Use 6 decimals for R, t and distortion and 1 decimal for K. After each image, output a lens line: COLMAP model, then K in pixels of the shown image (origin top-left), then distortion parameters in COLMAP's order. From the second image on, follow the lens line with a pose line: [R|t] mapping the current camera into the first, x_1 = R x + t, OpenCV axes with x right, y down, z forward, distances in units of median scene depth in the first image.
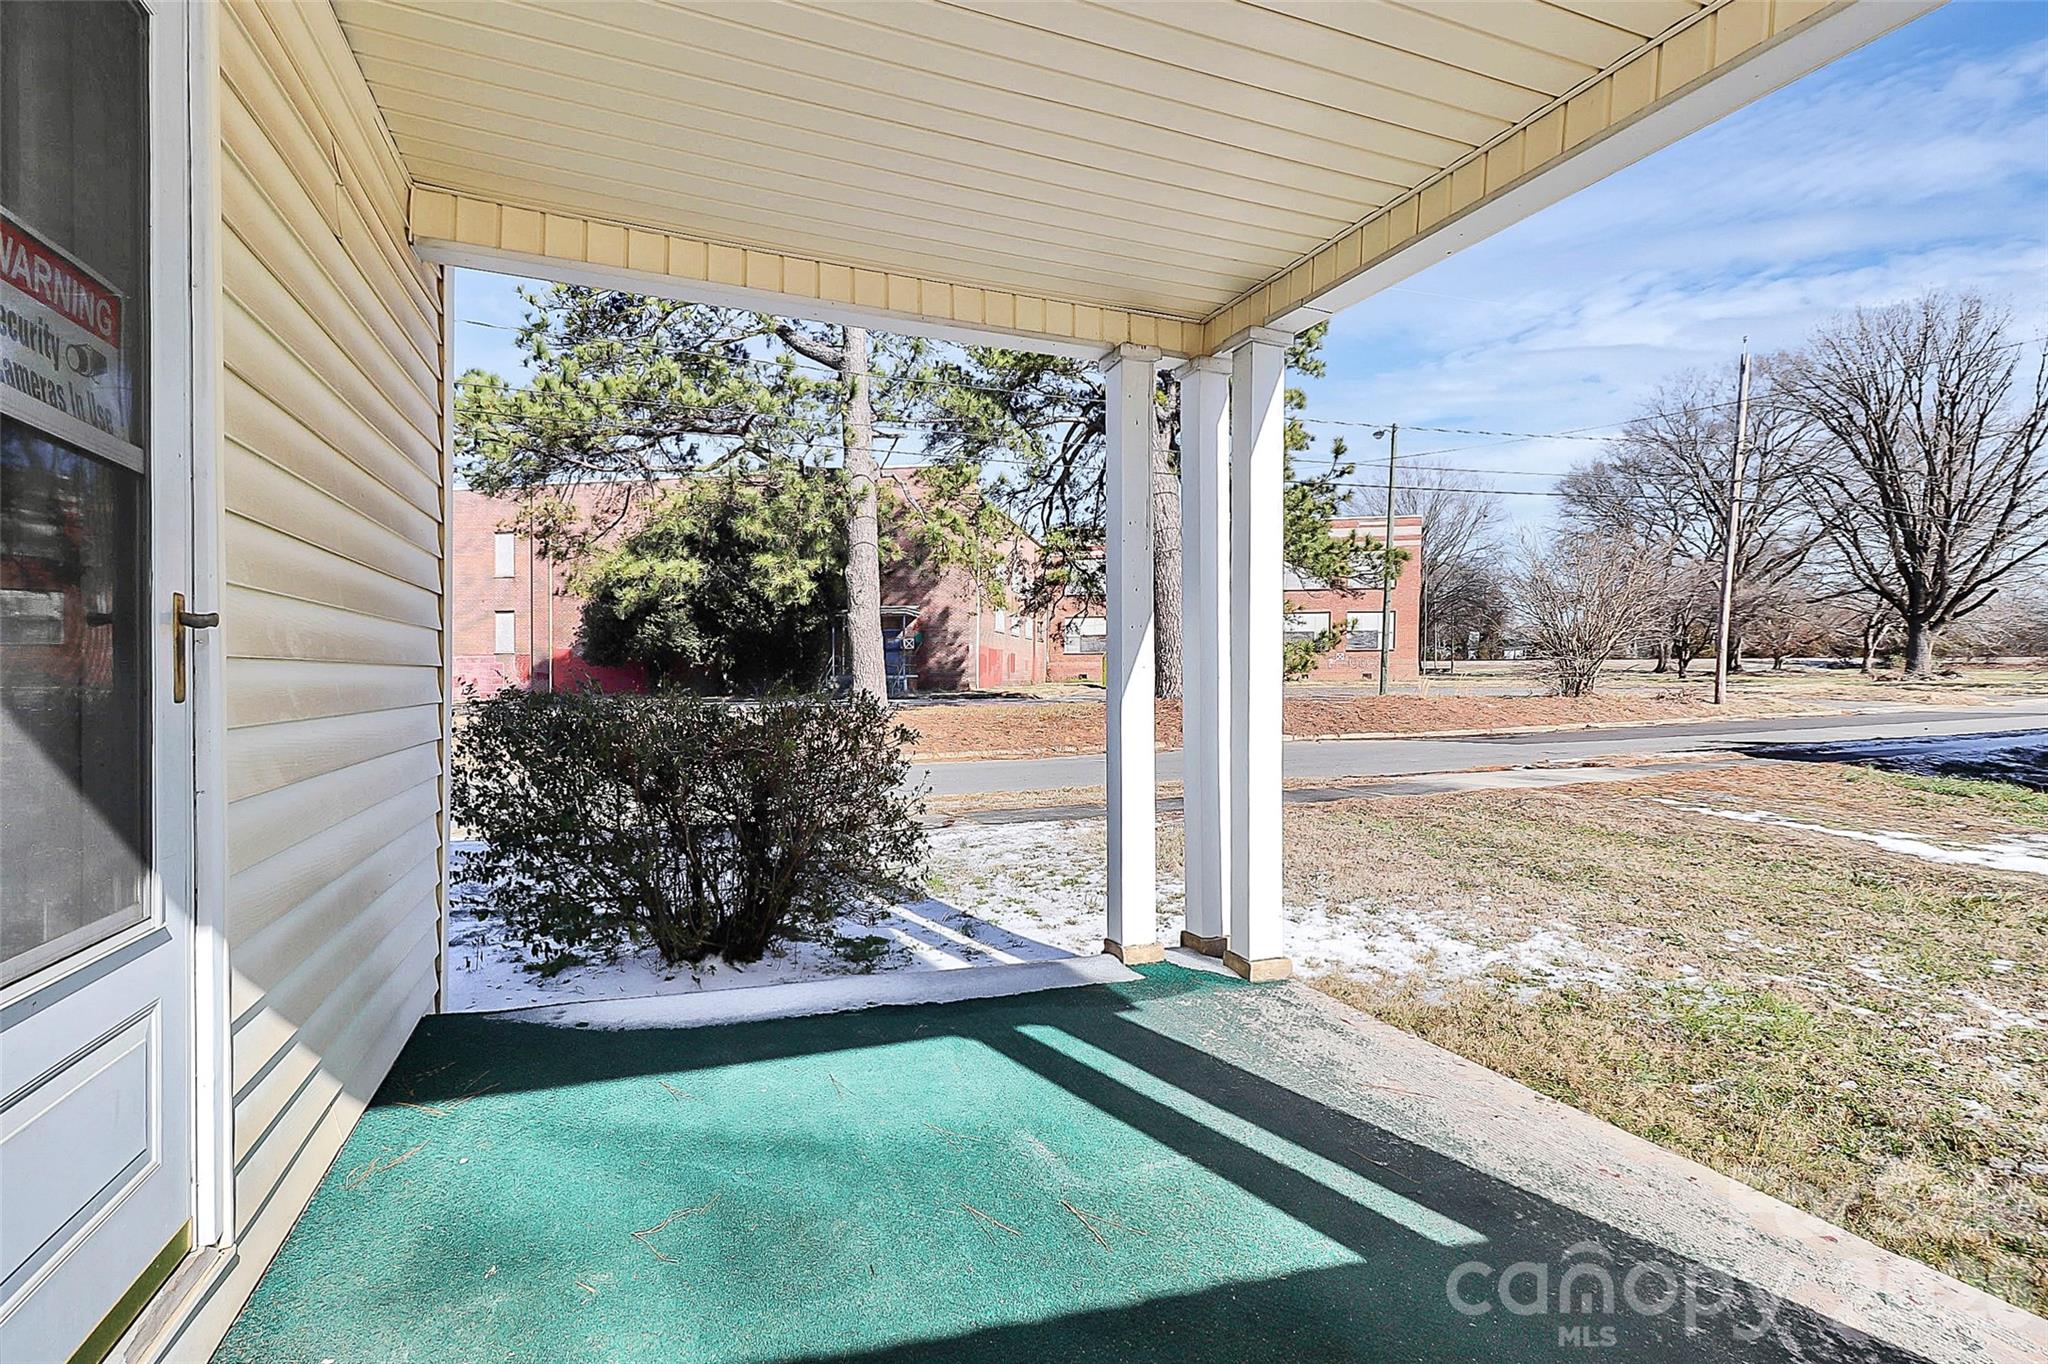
lens RADIAL K [[1005.5, 0, 1039.0], [0, 1005.5, 674.2], [0, 0, 1]] dist [0.022888, -0.000140]
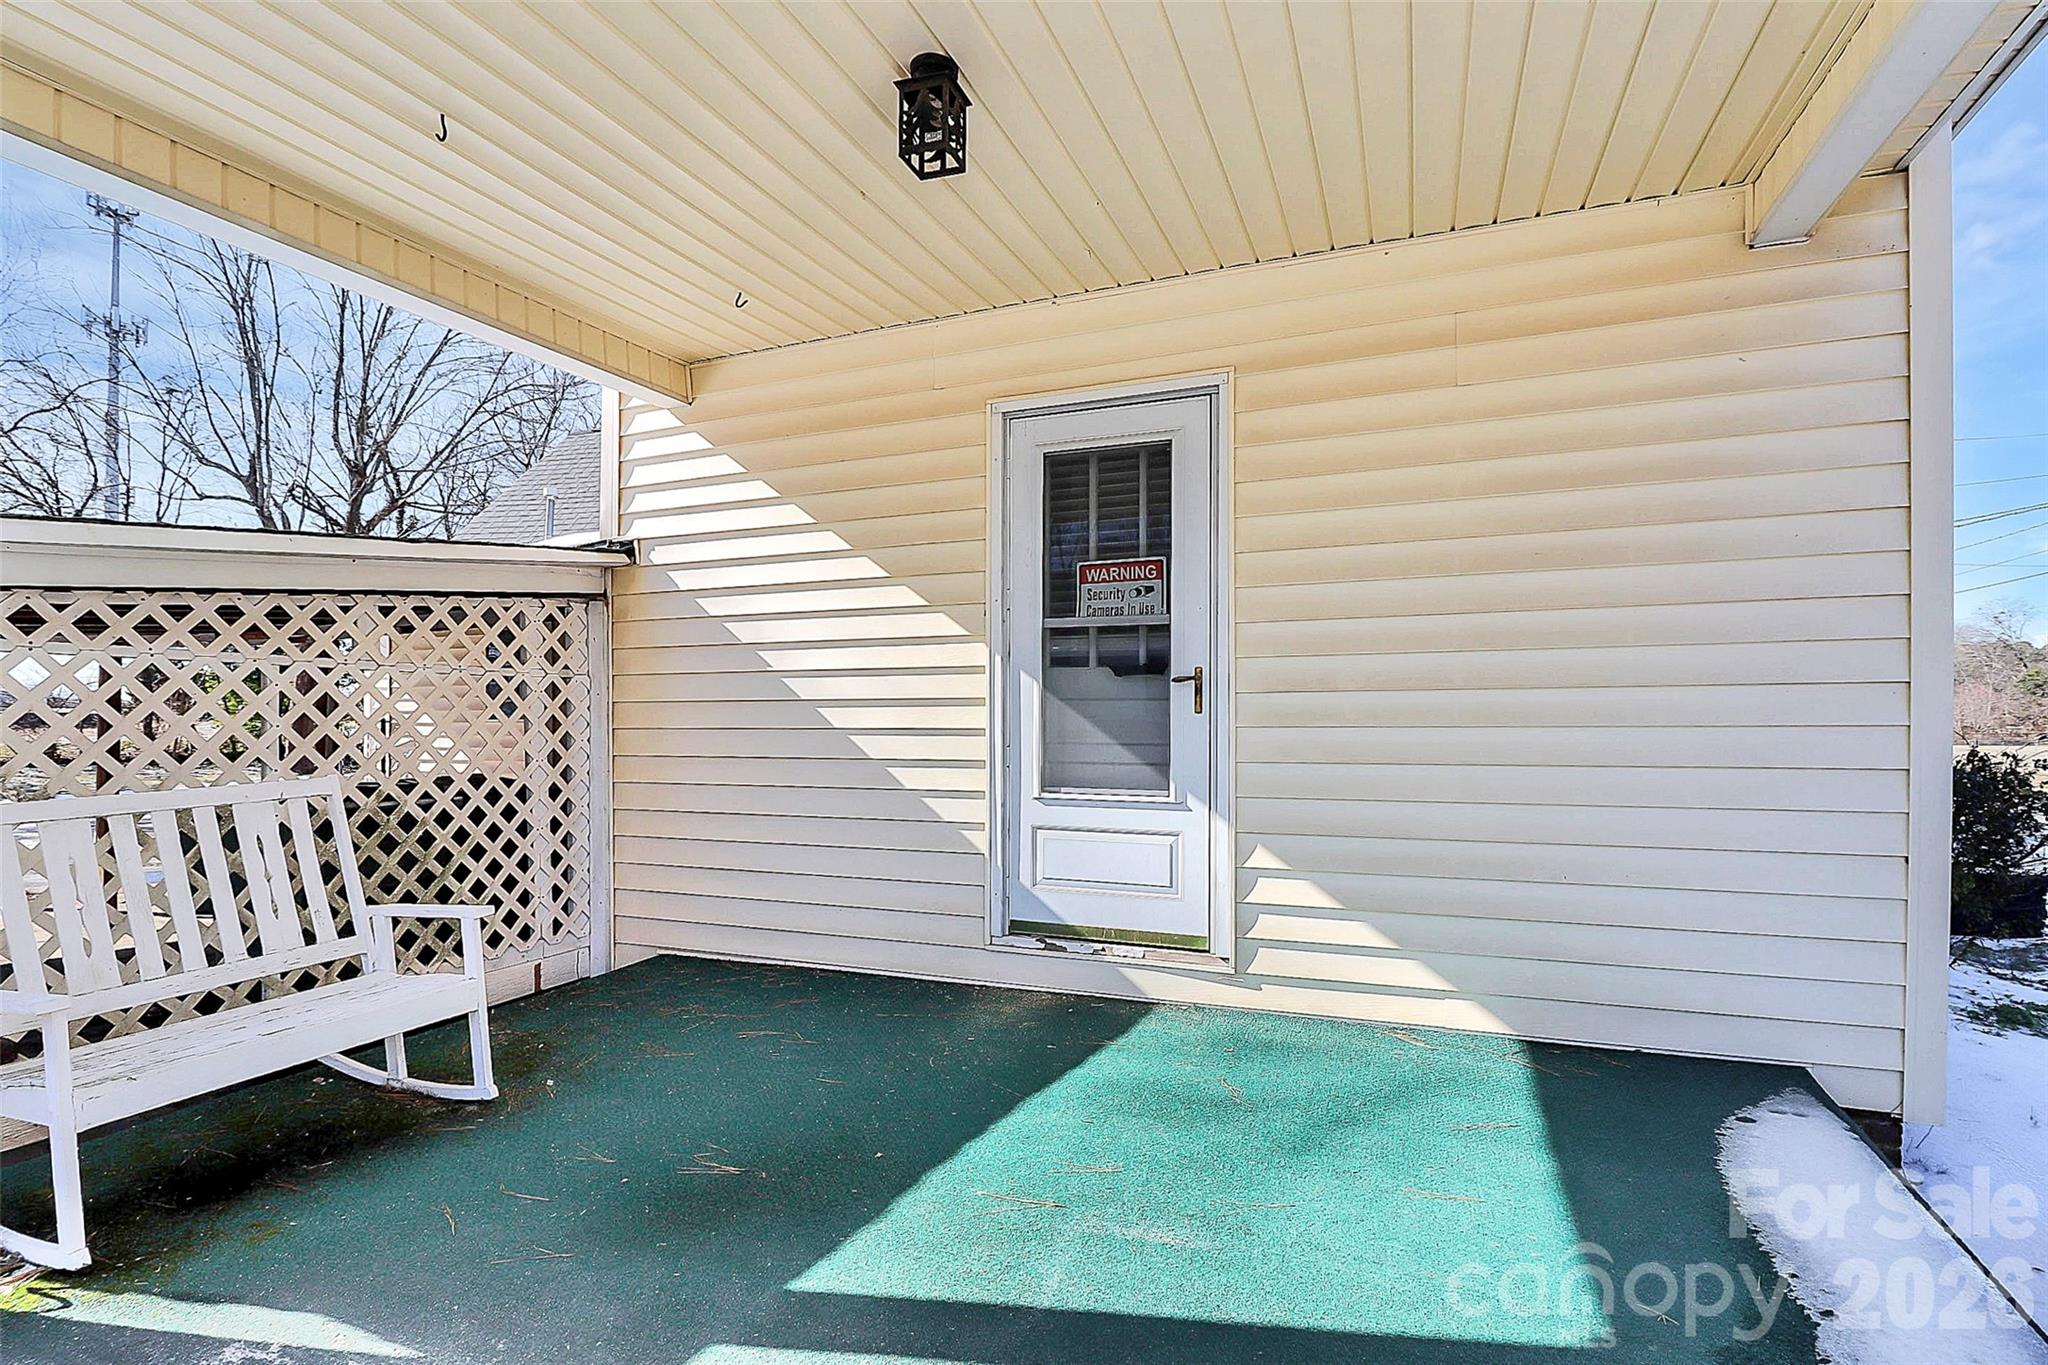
lens RADIAL K [[1005.5, 0, 1039.0], [0, 1005.5, 674.7], [0, 0, 1]] dist [0.022888, -0.000140]
pose [[-0.682990, -0.016507, -0.730241, 0.714640], [0.014432, 0.999244, -0.036086, 0.010506], [0.730285, -0.035185, -0.682236, 1.509322]]
